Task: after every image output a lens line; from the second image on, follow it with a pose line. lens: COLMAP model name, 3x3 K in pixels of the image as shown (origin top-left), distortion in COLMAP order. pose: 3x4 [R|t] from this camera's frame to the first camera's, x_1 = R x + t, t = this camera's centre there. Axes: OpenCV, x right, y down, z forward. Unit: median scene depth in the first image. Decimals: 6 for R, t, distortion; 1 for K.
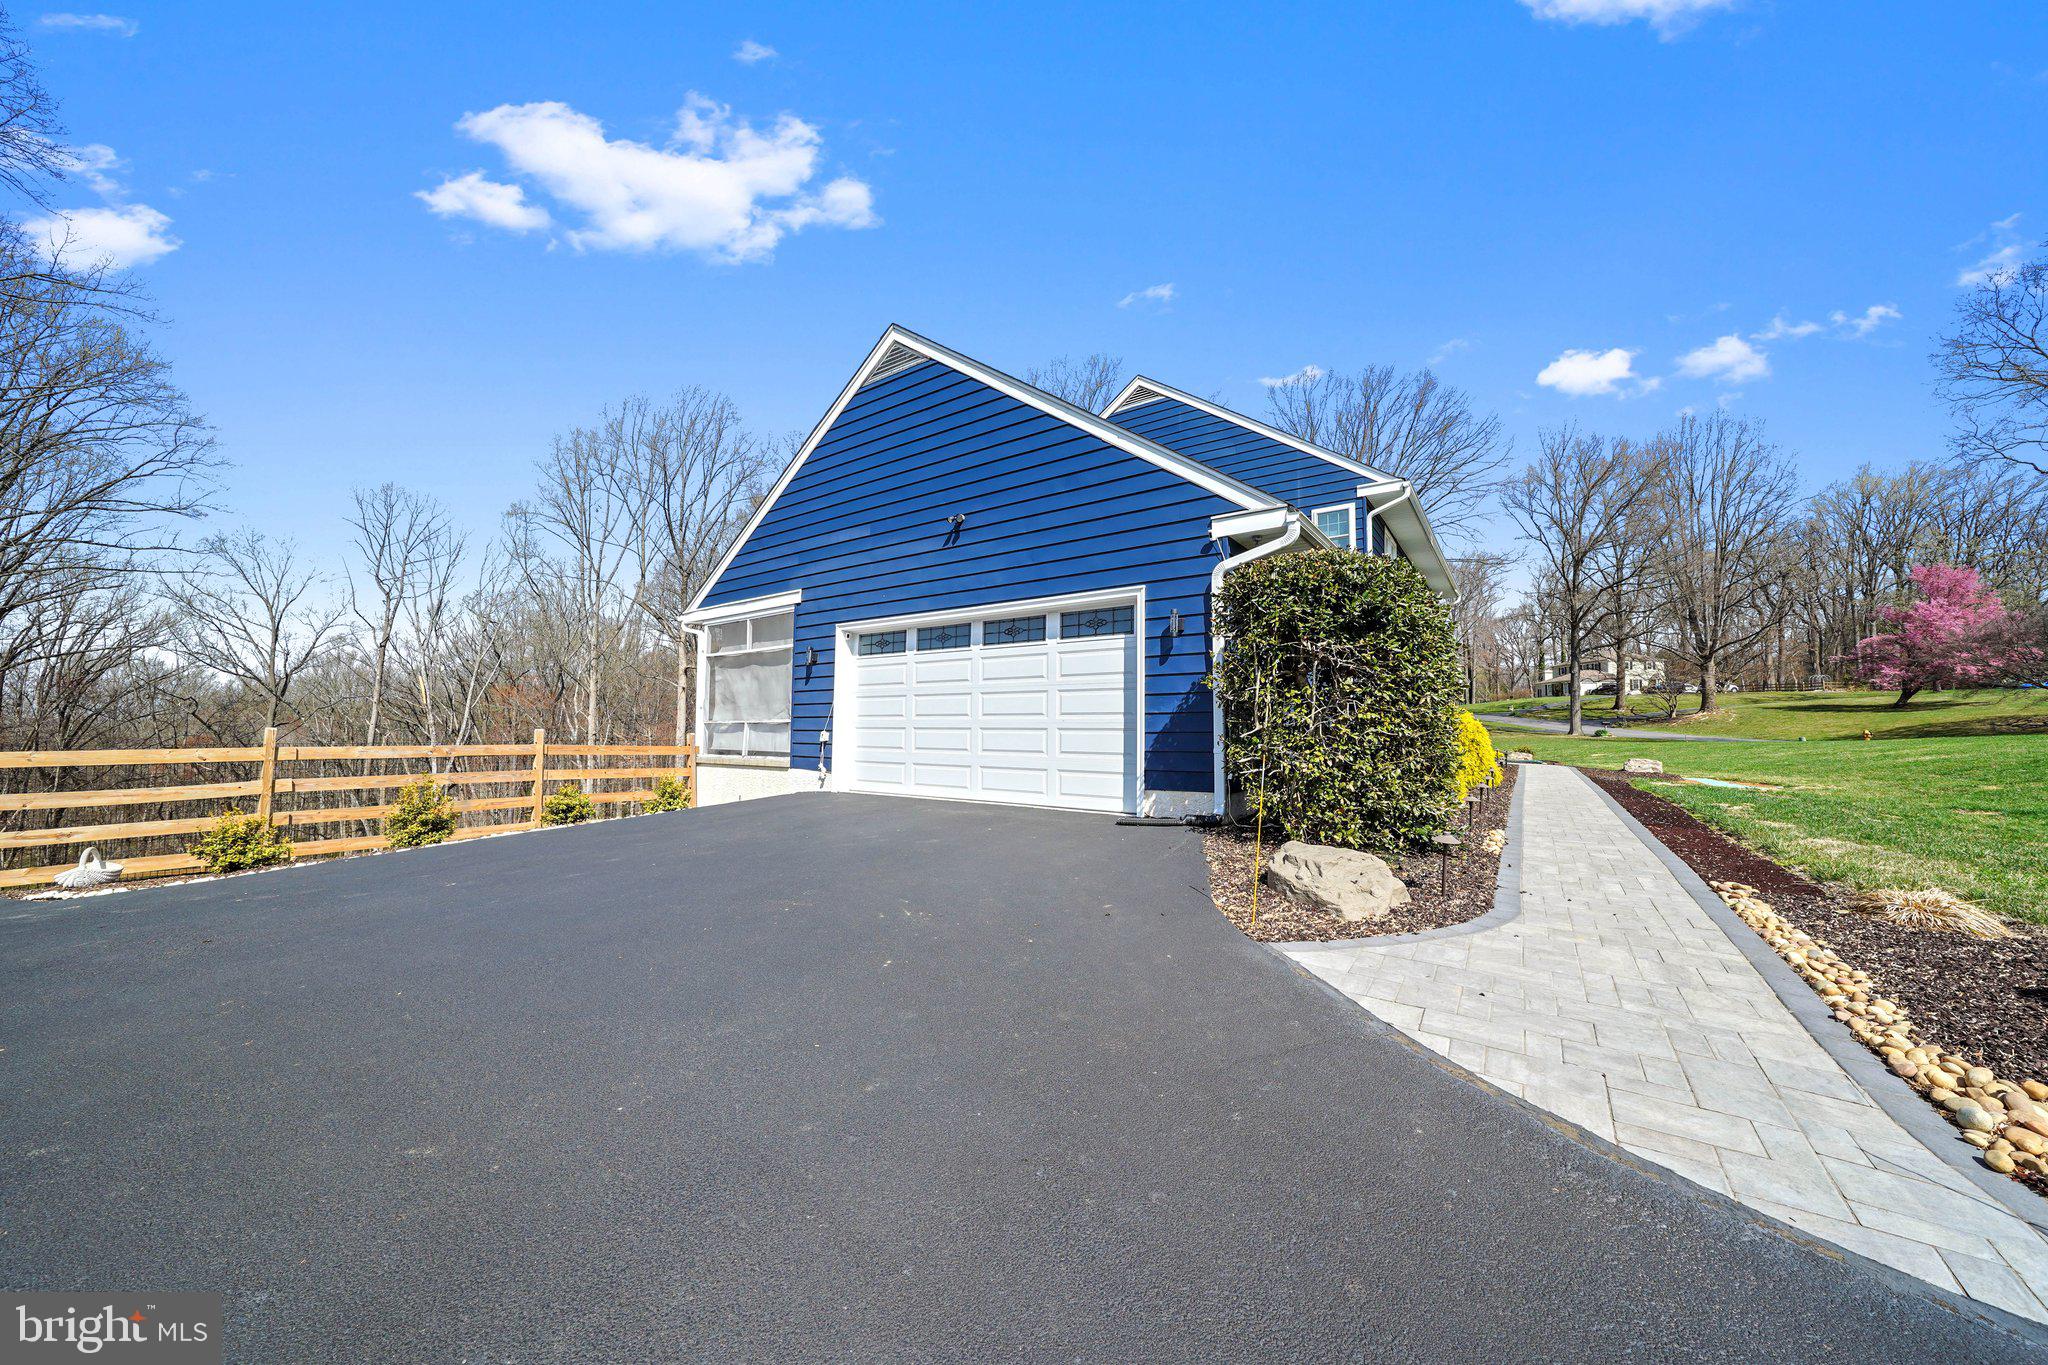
lens RADIAL K [[713.6, 0, 1027.2], [0, 713.6, 696.7], [0, 0, 1]] dist [-0.001216, -0.000037]
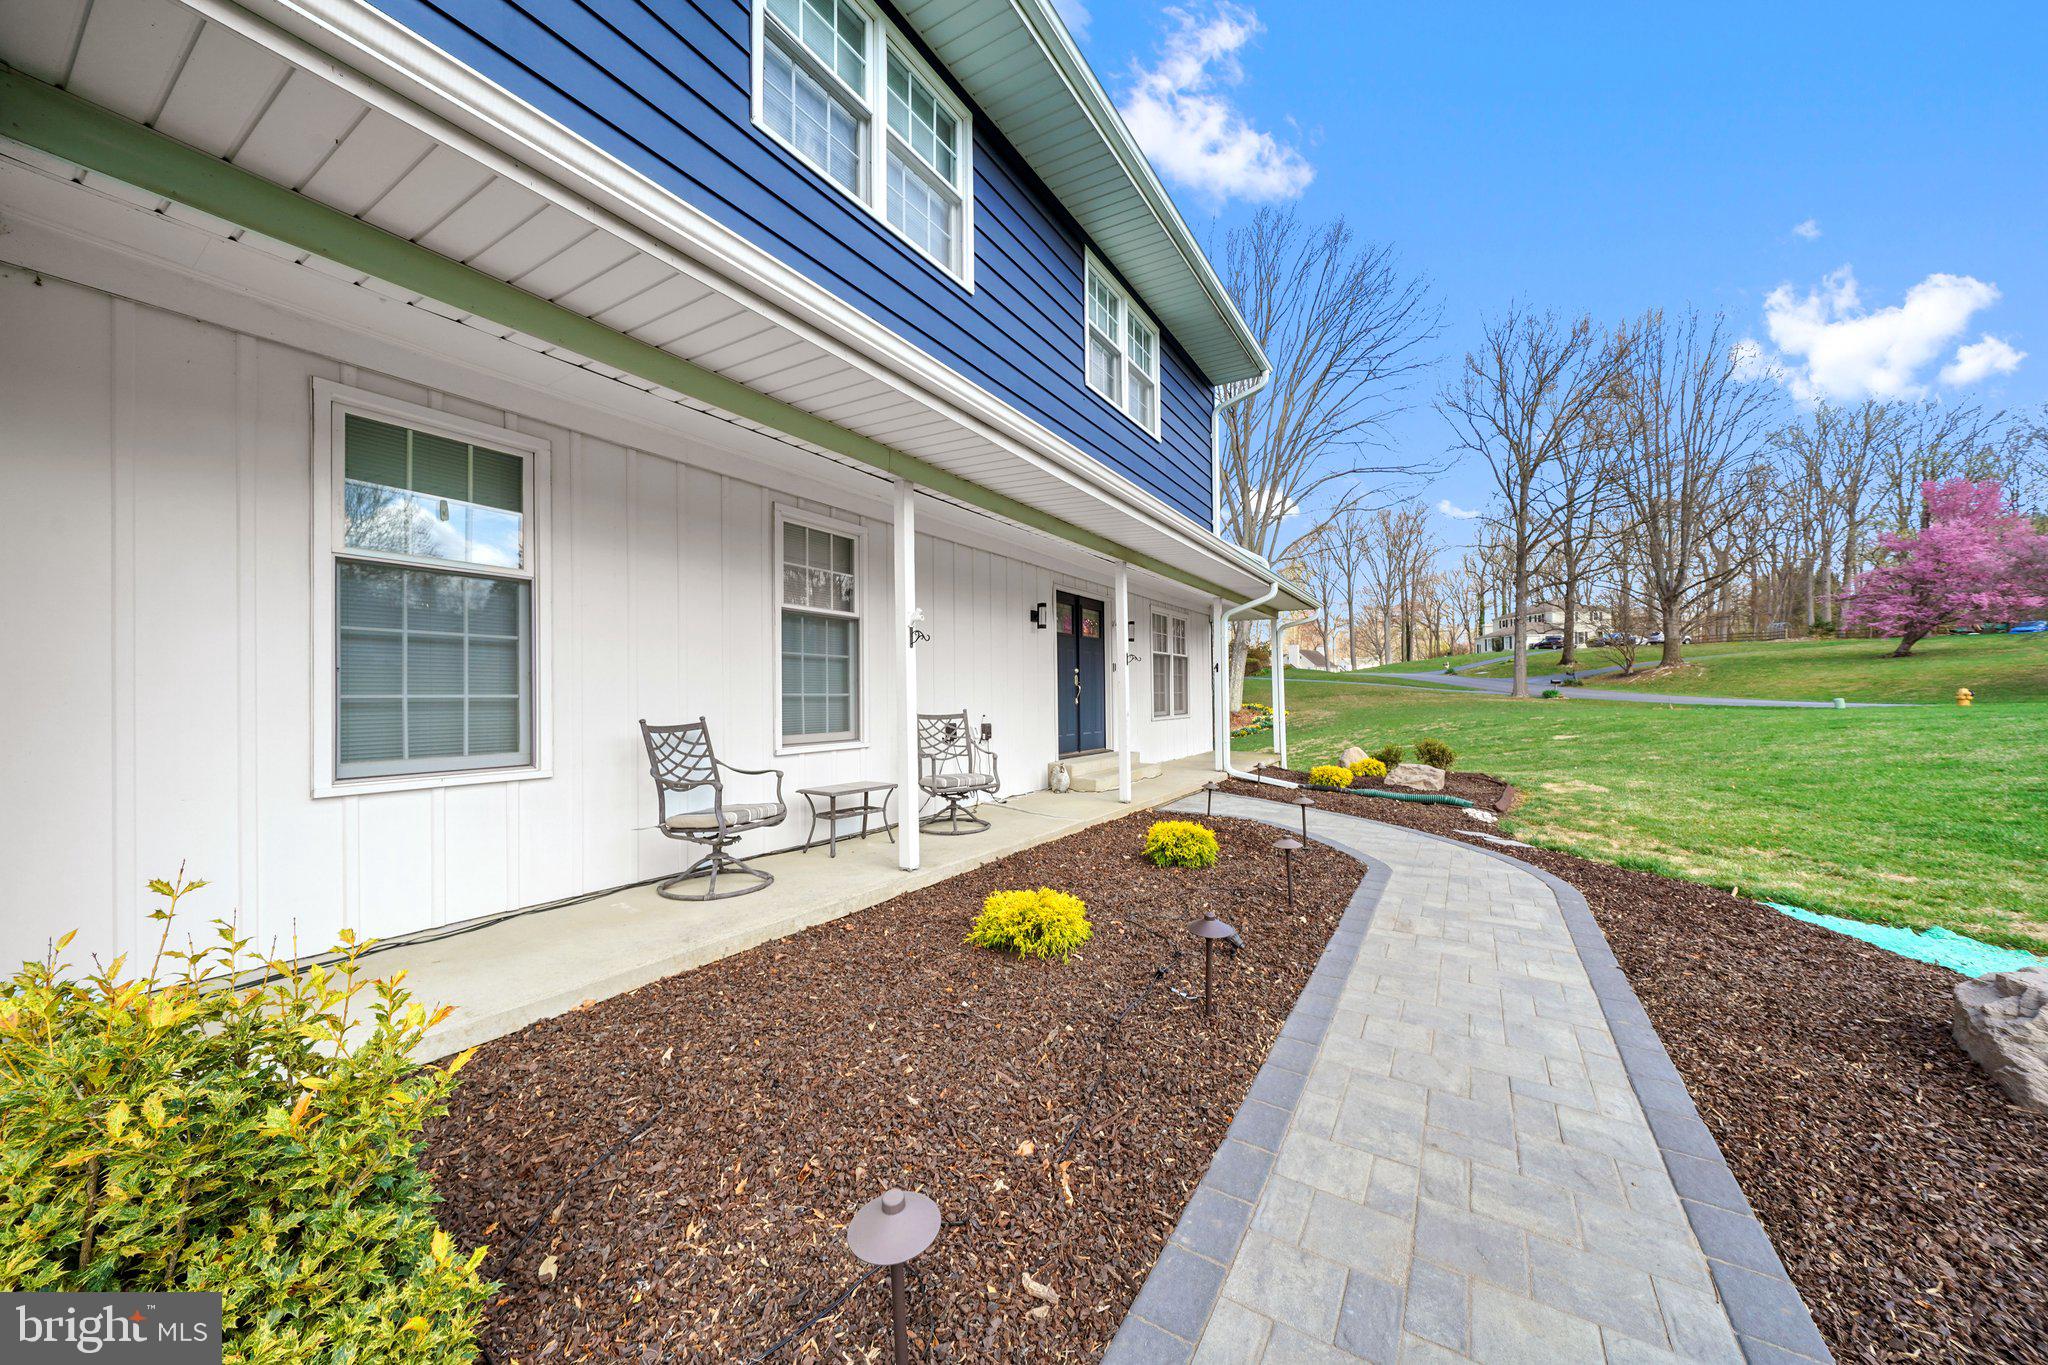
lens RADIAL K [[706.2, 0, 1028.2], [0, 706.2, 688.6], [0, 0, 1]] dist [-0.007408, -0.000124]
pose [[0.998567, -0.014121, 0.051618, 0.155463], [0.012206, 0.999232, 0.037242, 0.008088], [-0.052104, -0.036559, 0.997972, 0.212485]]
